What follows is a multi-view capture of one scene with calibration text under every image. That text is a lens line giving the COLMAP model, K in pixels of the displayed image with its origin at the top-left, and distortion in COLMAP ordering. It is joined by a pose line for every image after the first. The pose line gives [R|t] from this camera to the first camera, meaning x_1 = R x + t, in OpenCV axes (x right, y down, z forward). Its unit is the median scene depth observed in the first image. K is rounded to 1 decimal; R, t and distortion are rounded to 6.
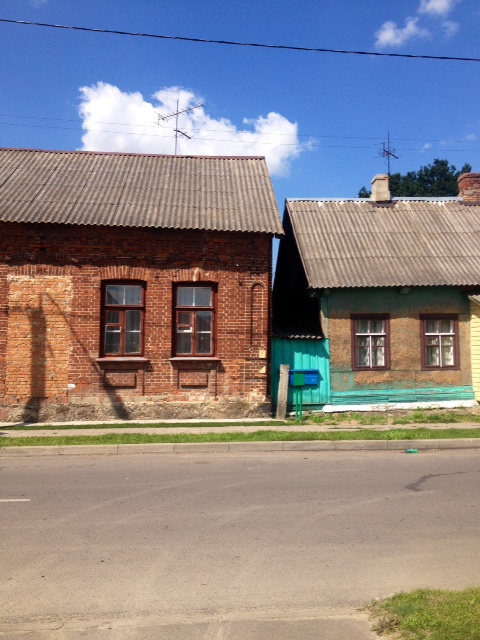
lens RADIAL K [[580.9, 0, 240.0], [0, 580.9, 320.0], [0, 0, 1]] dist [0.067520, -0.182693]
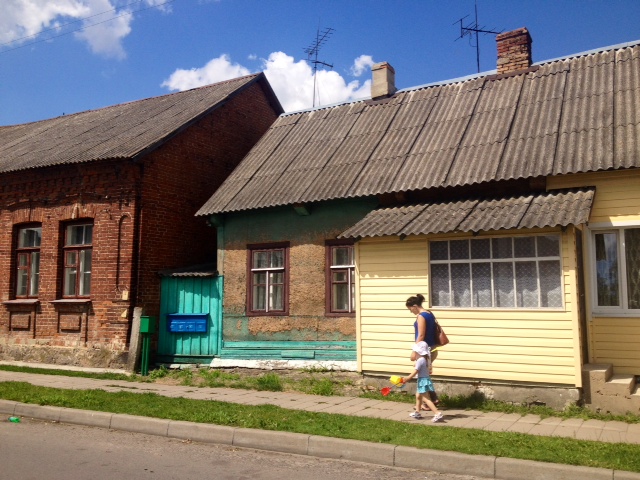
lens RADIAL K [[580.9, 0, 318.4], [0, 580.9, 235.0], [0, 0, 1]] dist [0.067520, -0.182693]
pose [[0.841242, -0.063360, -0.536933, 0.765448], [0.032457, 0.997237, -0.066826, 0.036493], [0.539683, 0.038790, 0.840974, 0.416336]]
